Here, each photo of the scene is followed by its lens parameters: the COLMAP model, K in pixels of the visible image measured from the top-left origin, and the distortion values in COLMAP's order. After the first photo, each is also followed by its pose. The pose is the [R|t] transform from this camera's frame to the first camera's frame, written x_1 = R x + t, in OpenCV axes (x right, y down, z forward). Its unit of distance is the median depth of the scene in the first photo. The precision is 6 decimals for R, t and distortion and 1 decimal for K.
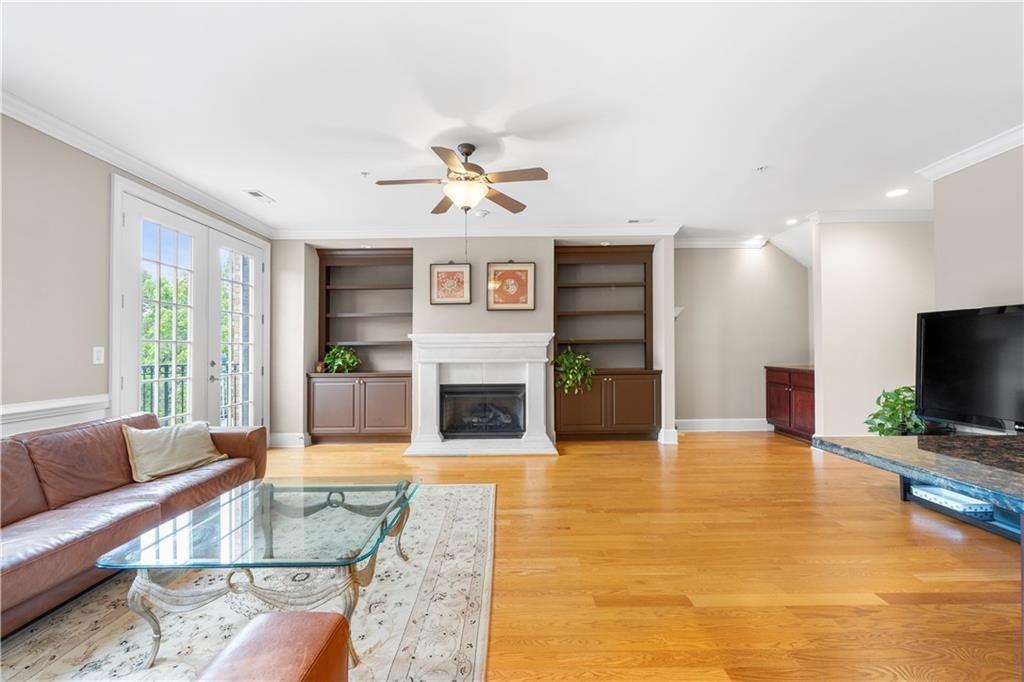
lens RADIAL K [[416.9, 0, 507.2], [0, 416.9, 343.3], [0, 0, 1]] dist [0.002921, -0.000741]
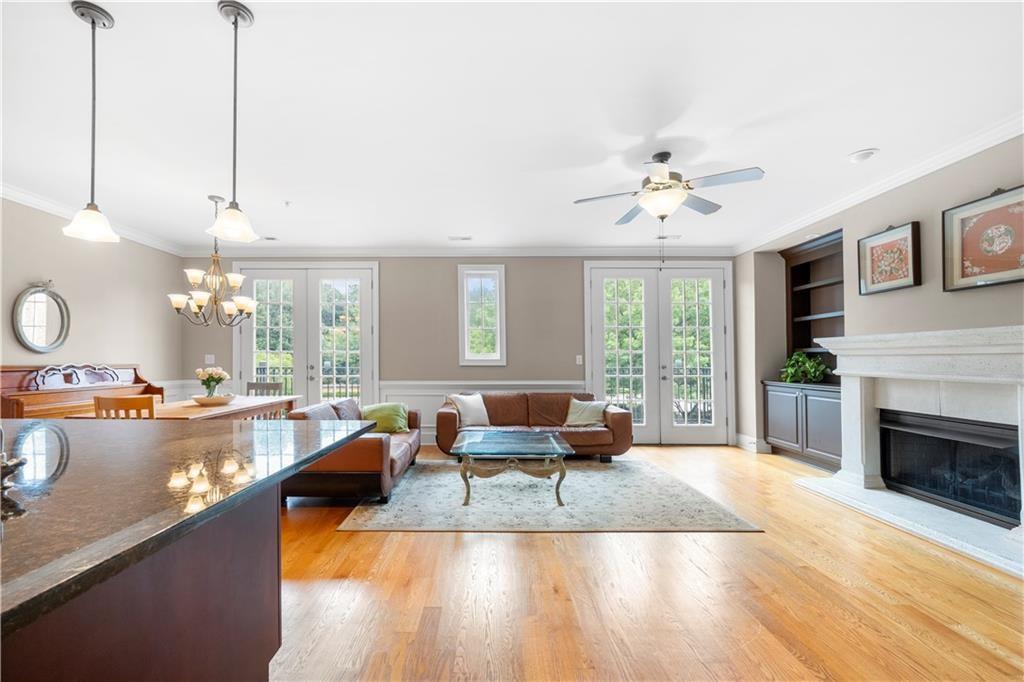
lens RADIAL K [[416.9, 0, 485.3], [0, 416.9, 357.1], [0, 0, 1]] dist [0.002921, -0.000741]
pose [[-0.006061, 0.005752, -0.999965, 0.816031], [0.017031, 0.999839, 0.005648, -0.001827], [0.999837, -0.016996, -0.006158, 0.522090]]
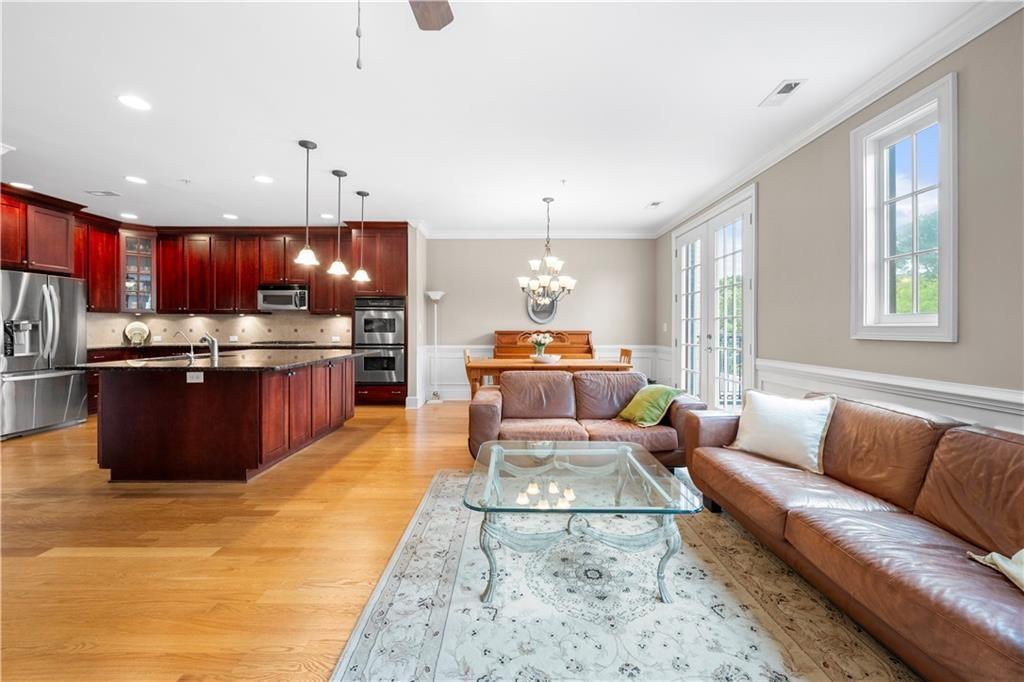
lens RADIAL K [[416.9, 0, 515.2], [0, 416.9, 334.9], [0, 0, 1]] dist [0.002921, -0.000741]
pose [[-0.999929, 0.010313, -0.005909, -0.207377], [0.010323, 0.999945, -0.001655, 0.026518], [0.005891, -0.001716, -0.999981, 1.215048]]
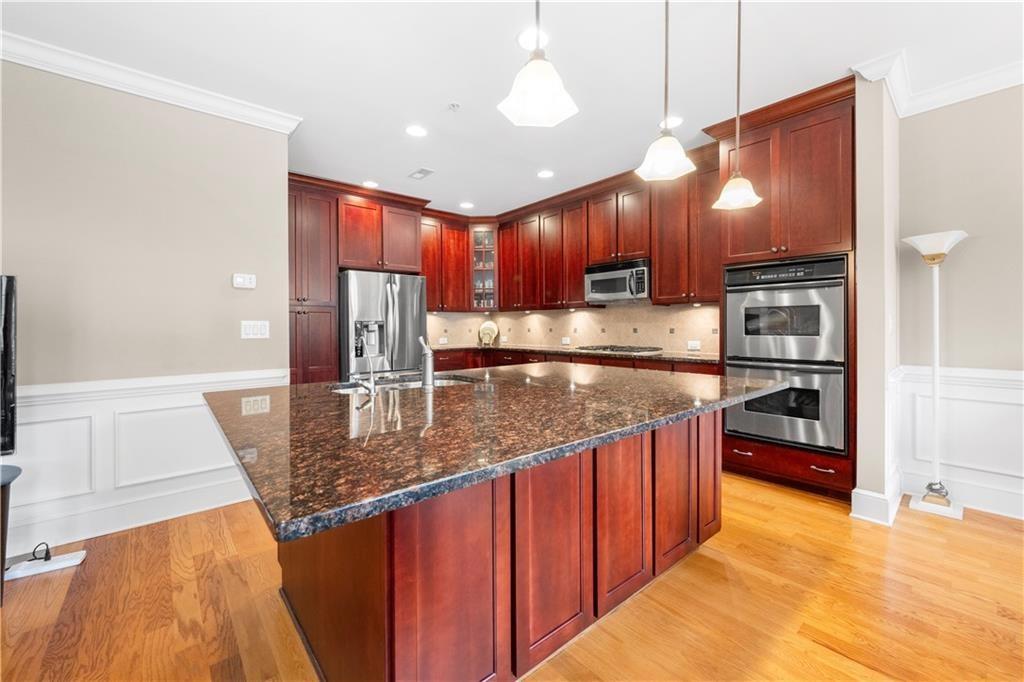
lens RADIAL K [[416.9, 0, 511.7], [0, 416.9, 323.8], [0, 0, 1]] dist [0.002921, -0.000741]
pose [[-0.660459, 0.021014, 0.750568, 0.079486], [0.002275, 0.999660, -0.025987, 0.004732], [-0.750859, -0.015456, -0.660282, 0.413174]]
